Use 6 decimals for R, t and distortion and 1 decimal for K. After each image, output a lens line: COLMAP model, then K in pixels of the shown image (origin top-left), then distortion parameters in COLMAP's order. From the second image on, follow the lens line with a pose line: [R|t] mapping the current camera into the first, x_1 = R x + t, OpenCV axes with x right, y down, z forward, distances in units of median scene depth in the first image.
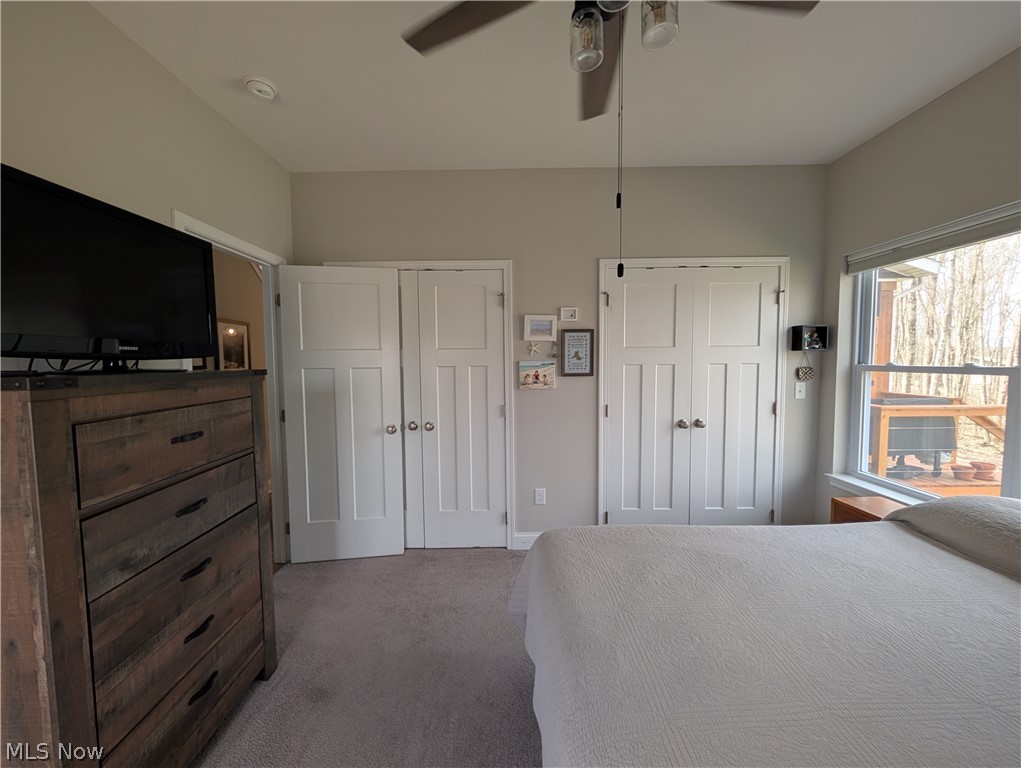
lens RADIAL K [[388.8, 0, 504.6], [0, 388.8, 381.0], [0, 0, 1]] dist [0.000576, 0.000282]
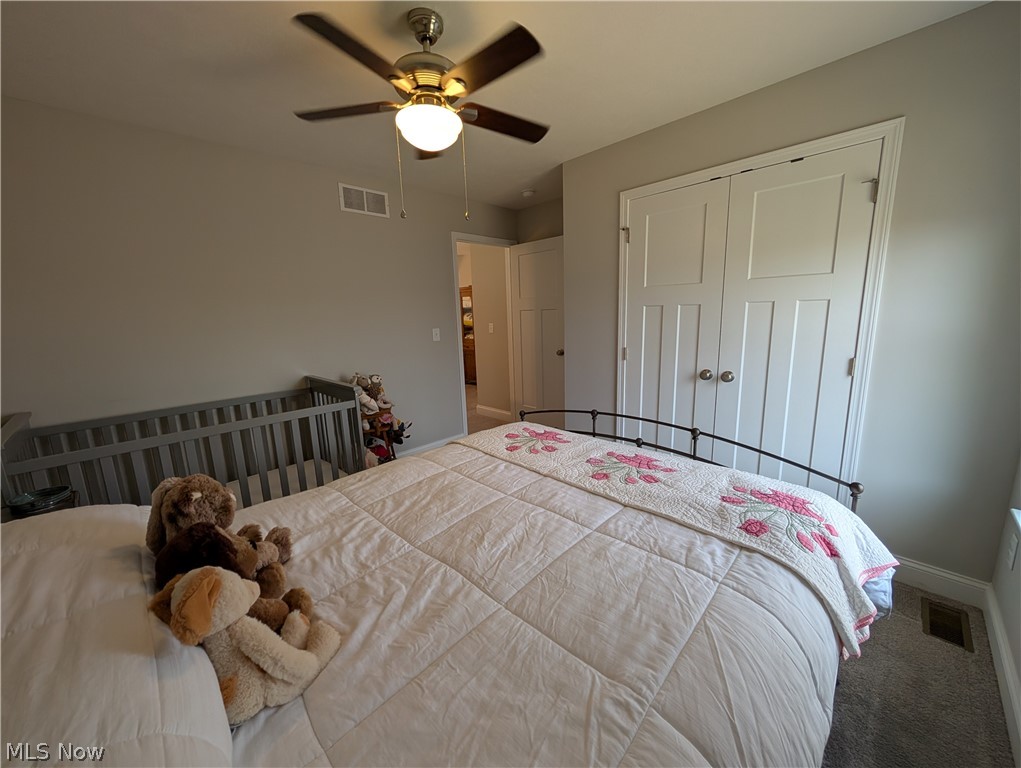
lens RADIAL K [[388.8, 0, 504.4], [0, 388.8, 384.6], [0, 0, 1]] dist [0.000576, 0.000282]
pose [[0.697841, 0.122166, -0.705757, 1.219269], [-0.011059, 0.987067, 0.159926, 0.000038], [0.716167, -0.103798, 0.690167, 0.154205]]
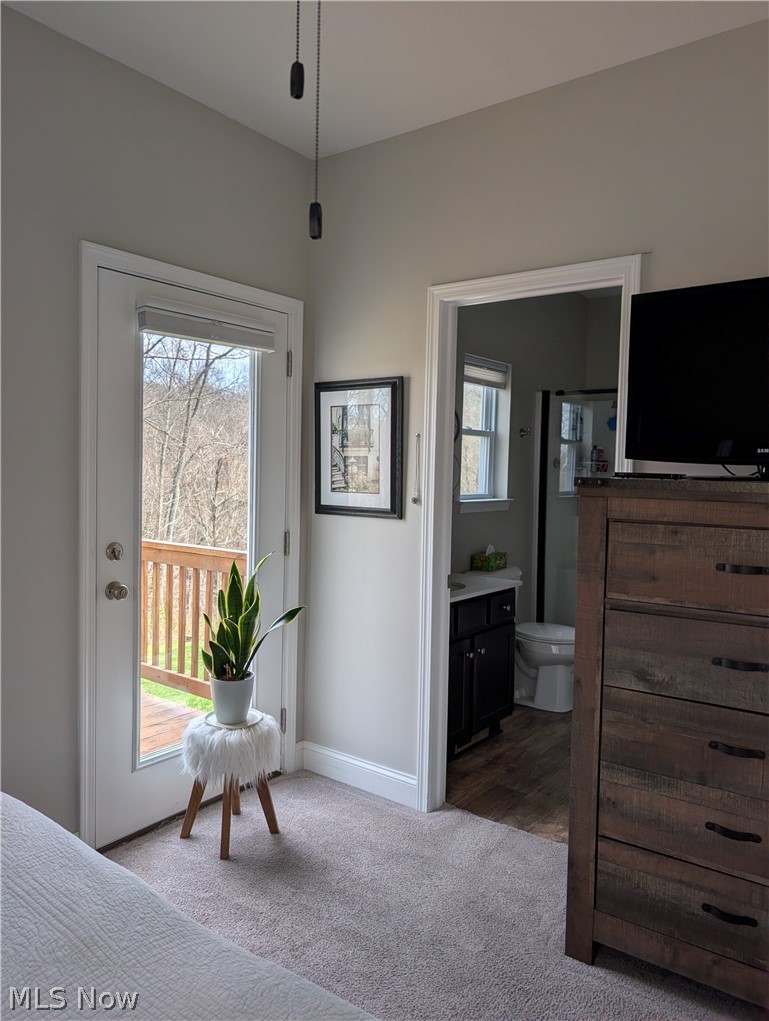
lens RADIAL K [[727.9, 0, 358.9], [0, 727.9, 502.5], [0, 0, 1]] dist [0.008439, -0.008561]
pose [[-0.613024, 0.034331, -0.789318, 0.555481], [-0.058572, 0.994331, 0.088737, -0.047410], [0.787890, 0.100630, -0.607538, 0.958567]]
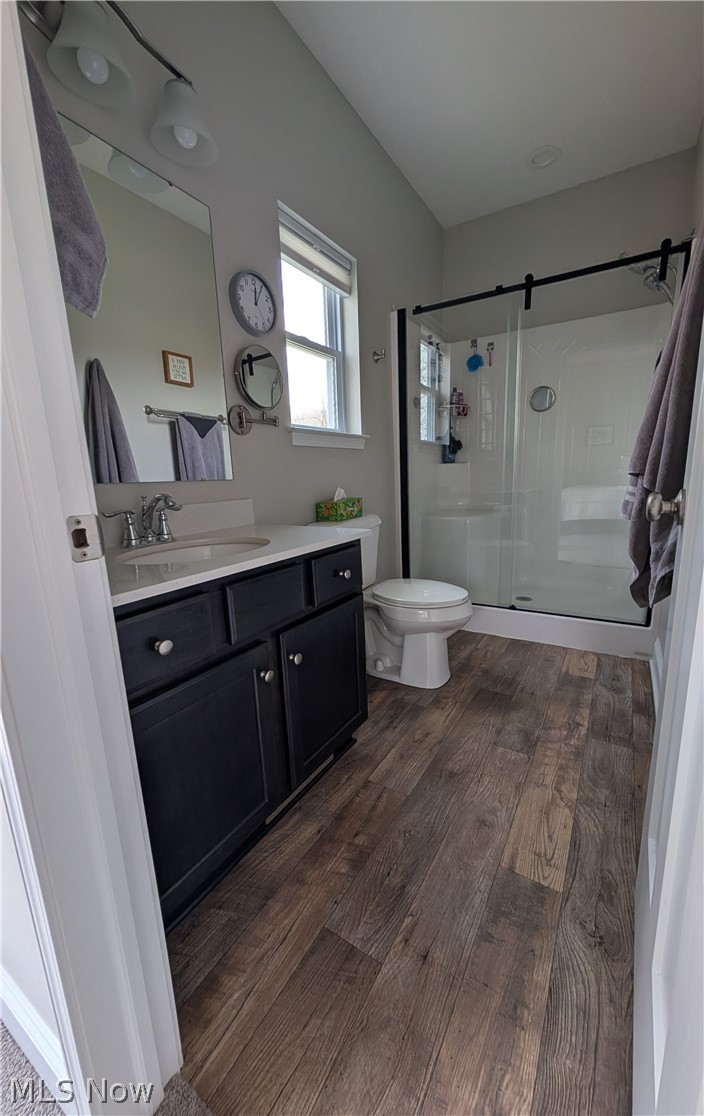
lens RADIAL K [[432.9, 0, 358.2], [0, 432.9, 557.0], [0, 0, 1]] dist [0.002606, 0.000065]
pose [[-0.505631, 0.196144, -0.840157, -0.813622], [-0.010557, 0.972334, 0.233356, 0.224623], [0.862685, 0.126862, -0.489572, 0.405509]]
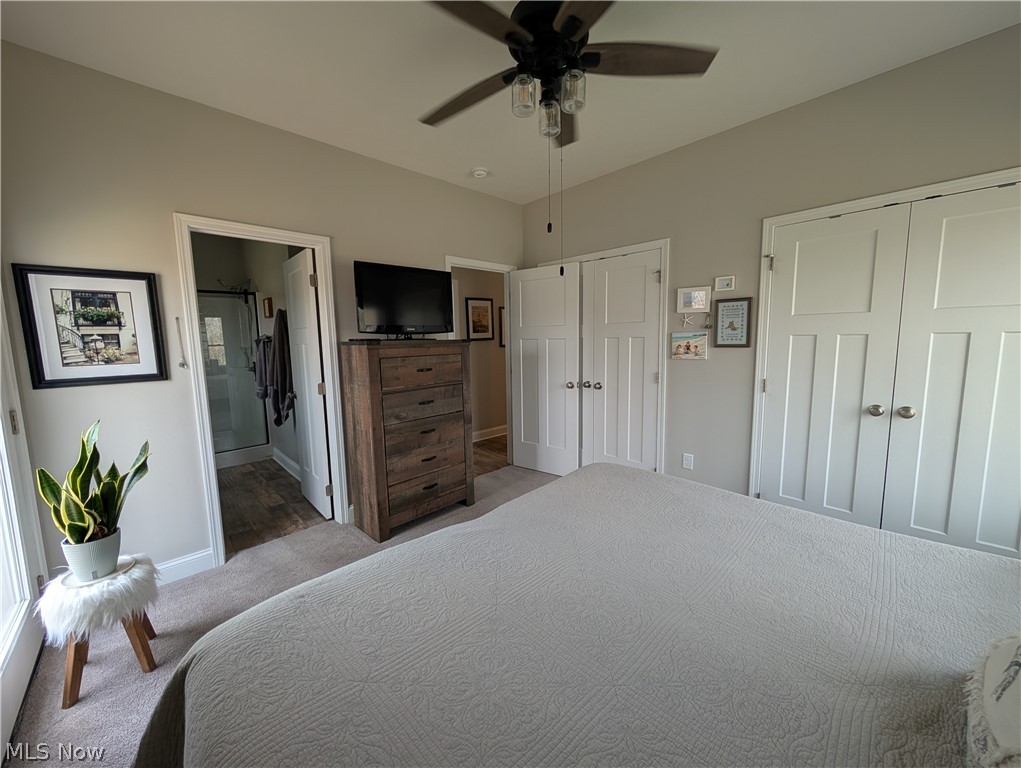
lens RADIAL K [[388.8, 0, 505.5], [0, 388.8, 382.4], [0, 0, 1]] dist [0.000576, 0.000282]
pose [[0.688963, 0.079696, -0.720402, 0.814979], [-0.027727, 0.996107, 0.083680, 0.014558], [0.724266, -0.037678, 0.688490, -0.130288]]
